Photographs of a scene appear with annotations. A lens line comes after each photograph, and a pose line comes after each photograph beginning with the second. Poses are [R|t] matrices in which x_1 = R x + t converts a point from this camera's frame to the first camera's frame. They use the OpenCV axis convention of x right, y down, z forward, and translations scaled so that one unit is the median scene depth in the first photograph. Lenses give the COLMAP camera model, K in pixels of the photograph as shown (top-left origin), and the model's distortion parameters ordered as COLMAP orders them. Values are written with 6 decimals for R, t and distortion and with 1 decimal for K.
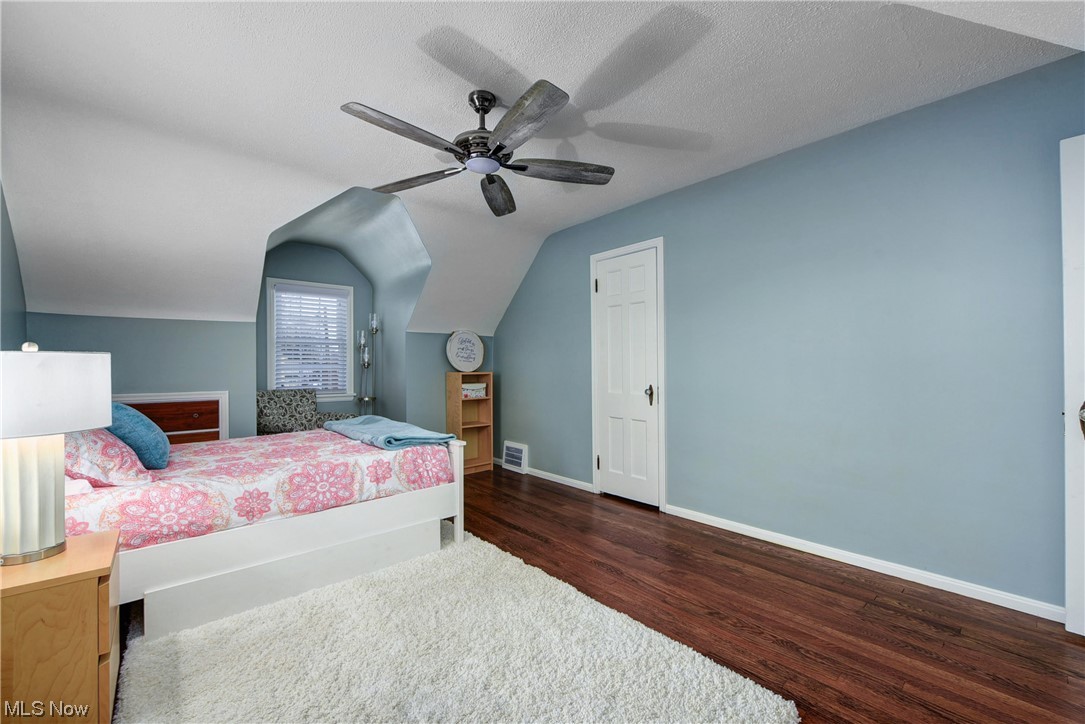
lens RADIAL K [[436.8, 0, 547.0], [0, 436.8, 363.8], [0, 0, 1]] dist [0.010088, -0.001105]
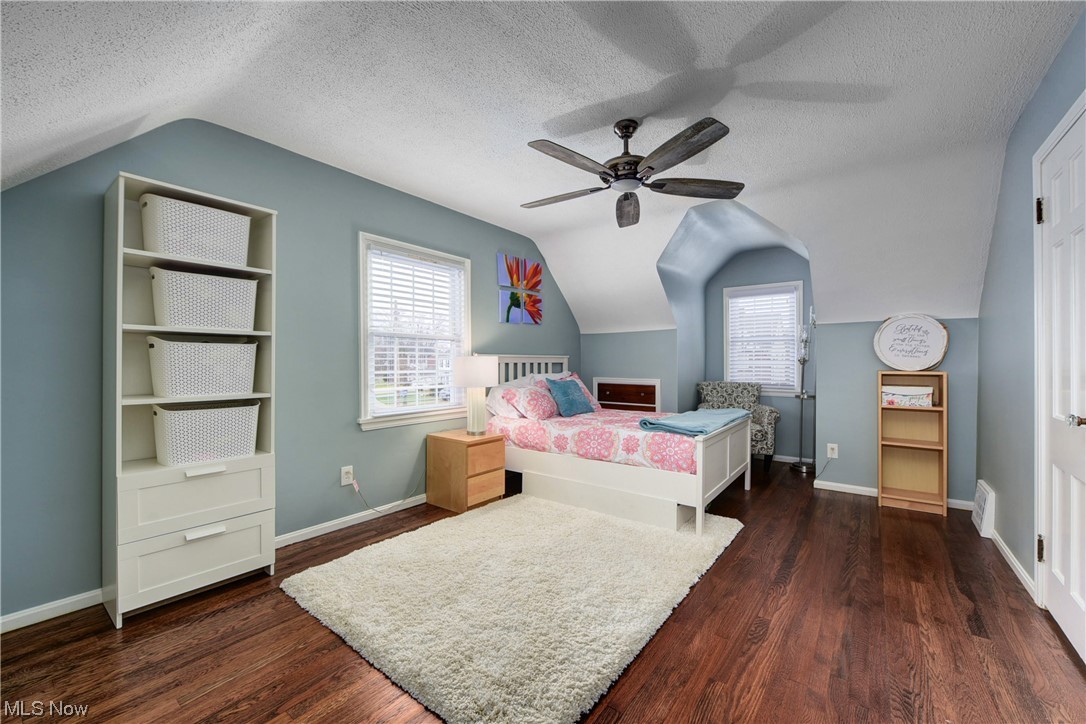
lens RADIAL K [[437.2, 0, 547.4], [0, 437.2, 365.0], [0, 0, 1]] dist [0.010088, -0.001105]
pose [[0.203142, 0.011347, -0.979083, 0.728950], [0.001970, 0.999926, 0.011998, -0.001927], [0.979147, -0.004366, 0.203105, 0.448327]]
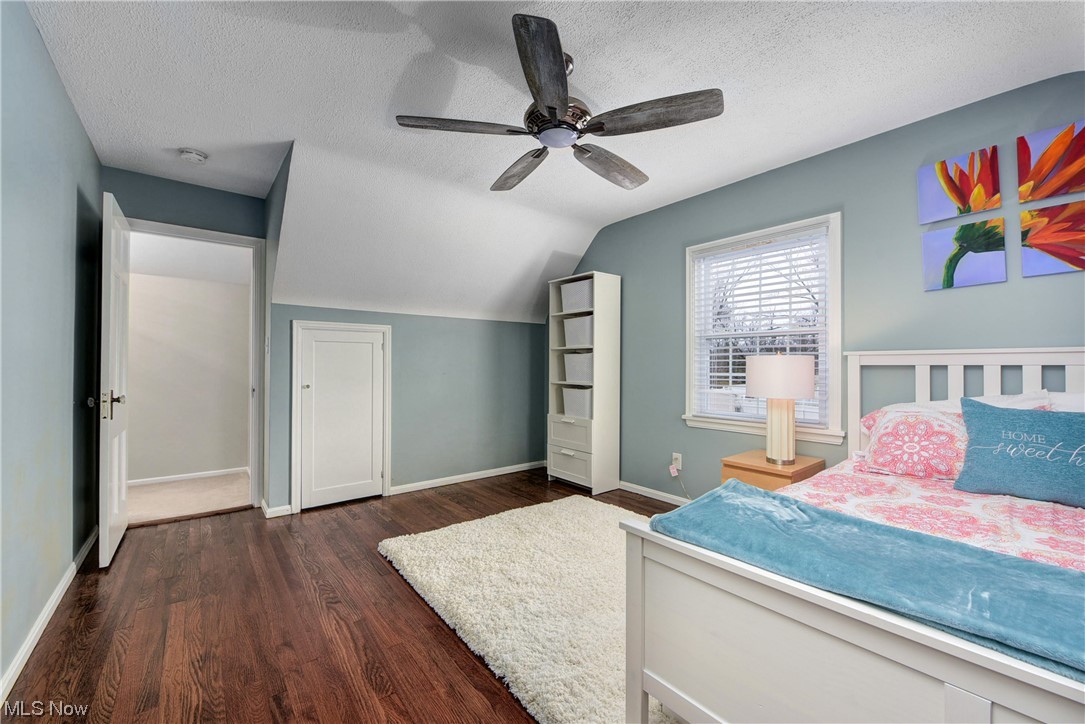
lens RADIAL K [[436.8, 0, 540.9], [0, 436.8, 363.7], [0, 0, 1]] dist [0.010088, -0.001105]
pose [[-0.998632, 0.000185, 0.052281, -0.110715], [-0.000095, 0.999986, -0.005361, 0.008673], [-0.052281, -0.005358, -0.998618, 1.472111]]
